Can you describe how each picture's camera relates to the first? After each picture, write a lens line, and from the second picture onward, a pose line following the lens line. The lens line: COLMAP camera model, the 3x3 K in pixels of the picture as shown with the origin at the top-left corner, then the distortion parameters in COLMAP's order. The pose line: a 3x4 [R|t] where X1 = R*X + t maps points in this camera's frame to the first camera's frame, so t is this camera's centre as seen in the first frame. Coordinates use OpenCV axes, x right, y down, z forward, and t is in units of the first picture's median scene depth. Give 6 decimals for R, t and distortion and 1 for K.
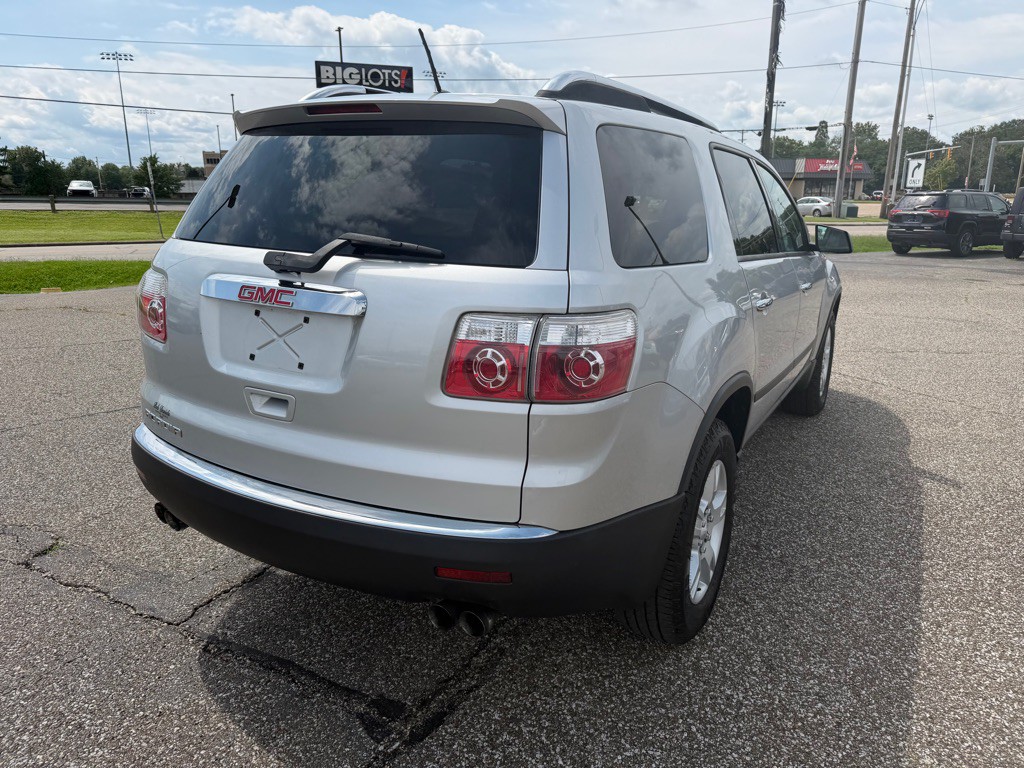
lens RADIAL K [[722.0, 0, 515.4], [0, 722.0, 382.1], [0, 0, 1]] dist [0.016355, -0.021437]
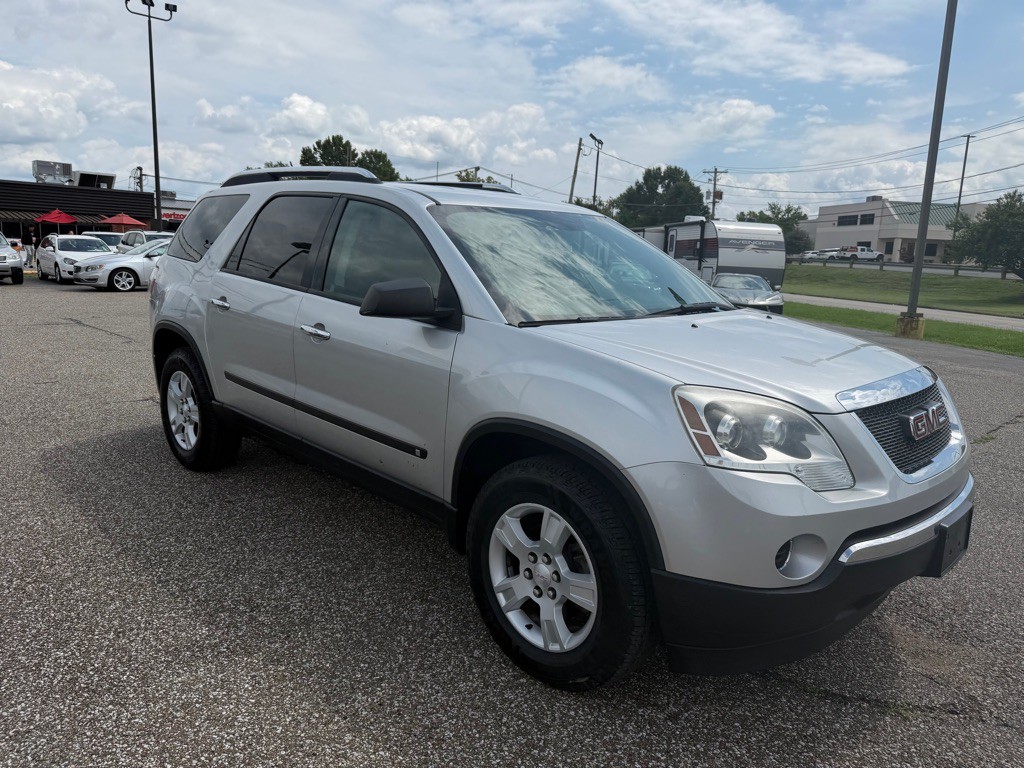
lens RADIAL K [[722.0, 0, 515.4], [0, 722.0, 382.1], [0, 0, 1]] dist [0.016355, -0.021437]
pose [[-0.264030, 0.157174, -0.951622, 0.096214], [-0.283706, 0.930330, 0.232372, -0.028282], [0.921845, 0.331334, -0.201044, 0.115290]]
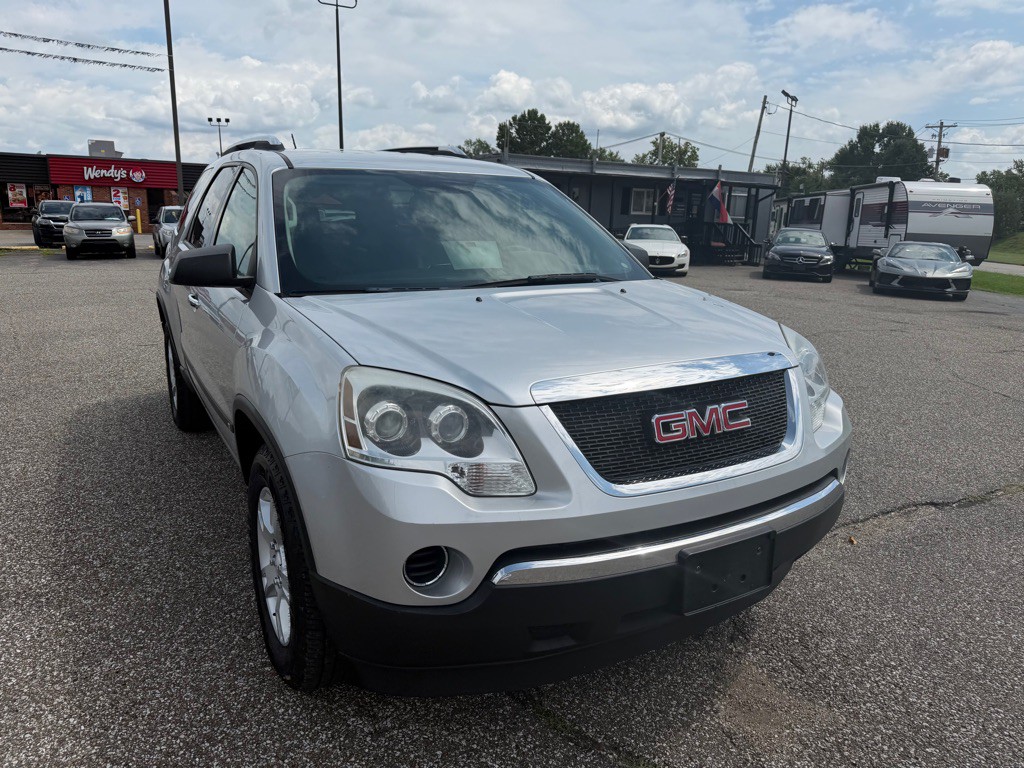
lens RADIAL K [[721.2, 0, 515.7], [0, 721.2, 384.6], [0, 0, 1]] dist [0.037917, -0.059358]
pose [[-0.507274, 0.179441, -0.842896, 0.079054], [-0.241458, 0.909312, 0.338895, -0.035485], [0.827268, 0.375436, -0.417943, 0.141164]]
